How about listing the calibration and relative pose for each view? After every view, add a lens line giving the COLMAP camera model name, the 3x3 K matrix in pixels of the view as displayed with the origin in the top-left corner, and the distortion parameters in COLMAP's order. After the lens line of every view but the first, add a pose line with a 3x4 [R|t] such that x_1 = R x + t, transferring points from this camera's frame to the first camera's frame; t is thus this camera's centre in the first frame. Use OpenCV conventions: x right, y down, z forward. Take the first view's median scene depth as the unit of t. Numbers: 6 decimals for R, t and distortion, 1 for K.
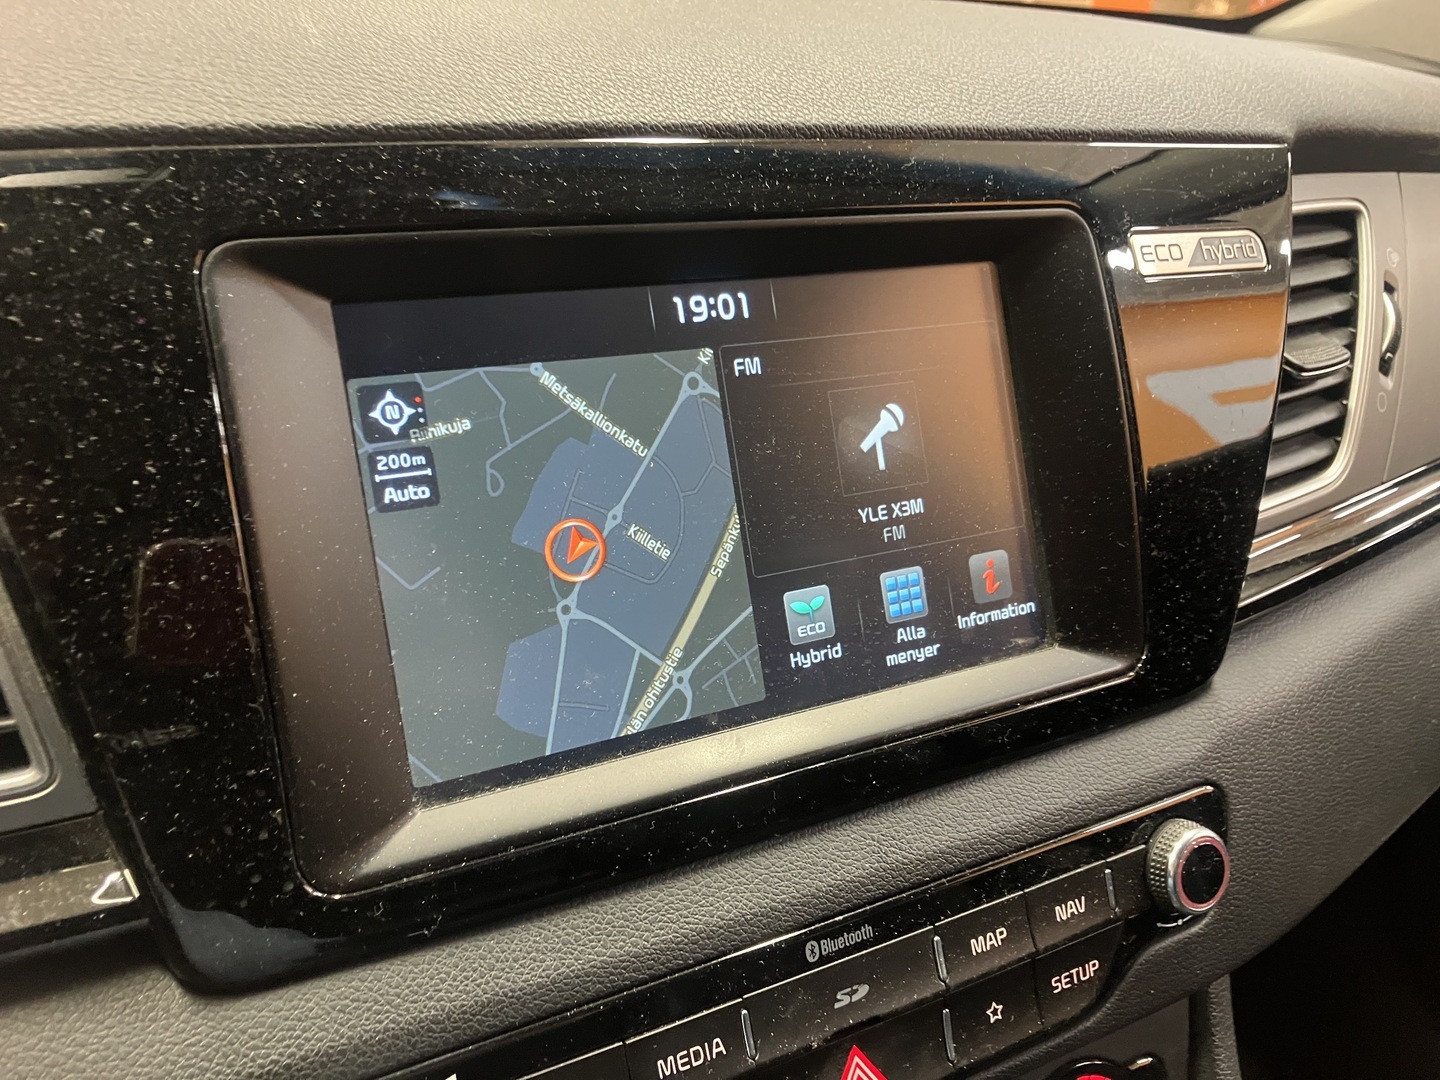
lens RADIAL K [[1193.6, 0, 719.9], [0, 1193.6, 538.3], [0, 0, 1]] dist [-0.002291, -0.003357]
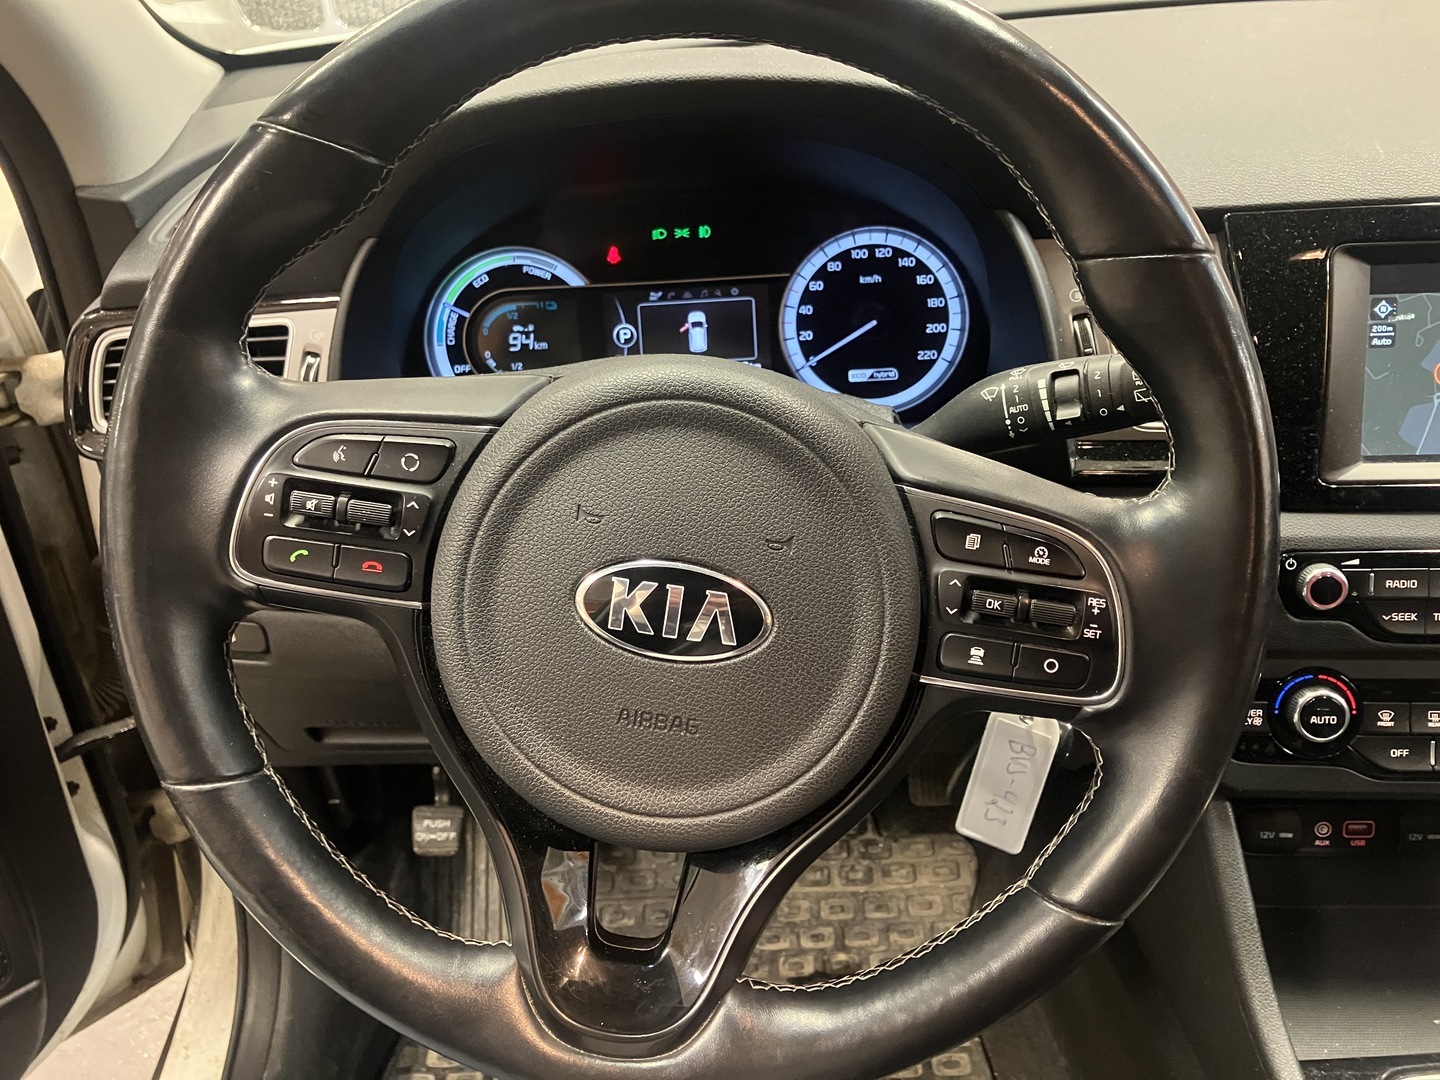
lens RADIAL K [[1193.6, 0, 720.1], [0, 1193.6, 531.6], [0, 0, 1]] dist [-0.002291, -0.003357]
pose [[0.837652, 0.211409, -0.503631, -0.078422], [-0.120827, 0.970935, 0.206606, 0.001037], [0.532672, -0.112212, 0.838850, -1.950577]]
